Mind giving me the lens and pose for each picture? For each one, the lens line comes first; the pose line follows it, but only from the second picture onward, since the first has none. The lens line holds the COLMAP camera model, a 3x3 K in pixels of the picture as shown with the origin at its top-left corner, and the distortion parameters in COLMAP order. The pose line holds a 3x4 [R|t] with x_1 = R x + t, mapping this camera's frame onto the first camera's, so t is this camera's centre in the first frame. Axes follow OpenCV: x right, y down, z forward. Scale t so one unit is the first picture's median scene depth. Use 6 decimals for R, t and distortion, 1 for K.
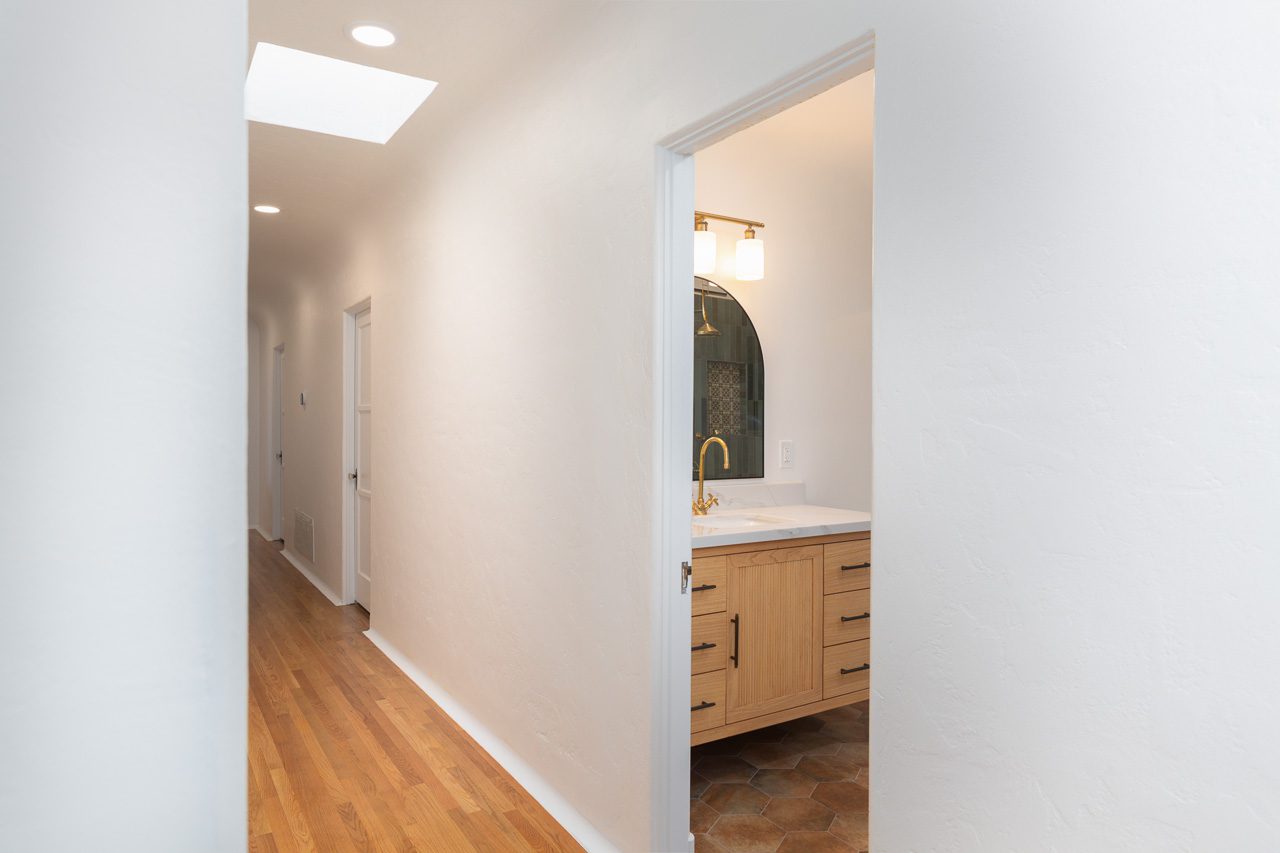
lens RADIAL K [[777.2, 0, 640.0], [0, 777.2, 426.5], [0, 0, 1]] dist [0.000782, 0.000288]
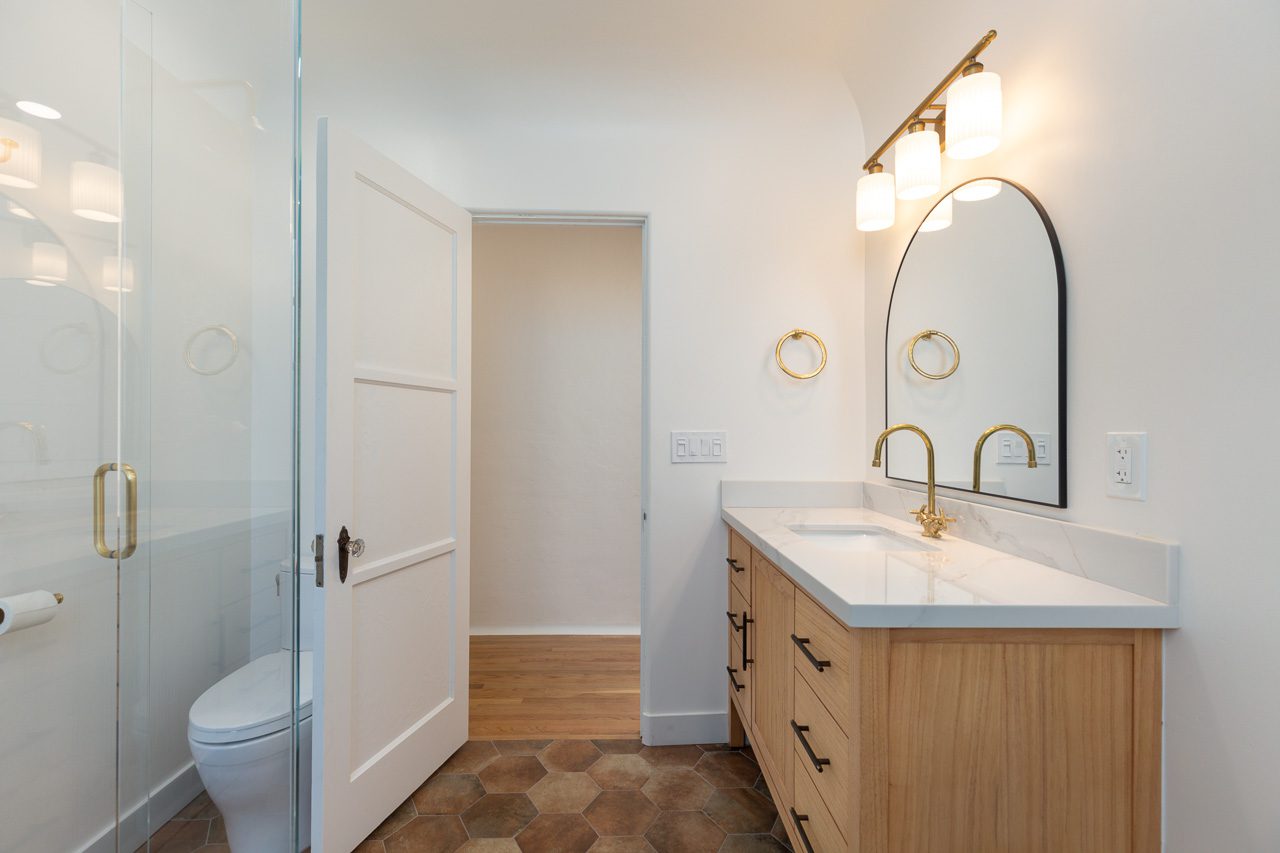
lens RADIAL K [[581.6, 0, 632.7], [0, 581.6, 437.7], [0, 0, 1]] dist [0.001252, 0.009940]
pose [[-0.520897, 0.002090, -0.853617, 0.770076], [-0.016764, 0.999779, 0.012677, 0.027882], [0.853455, 0.020914, -0.520747, 1.222555]]
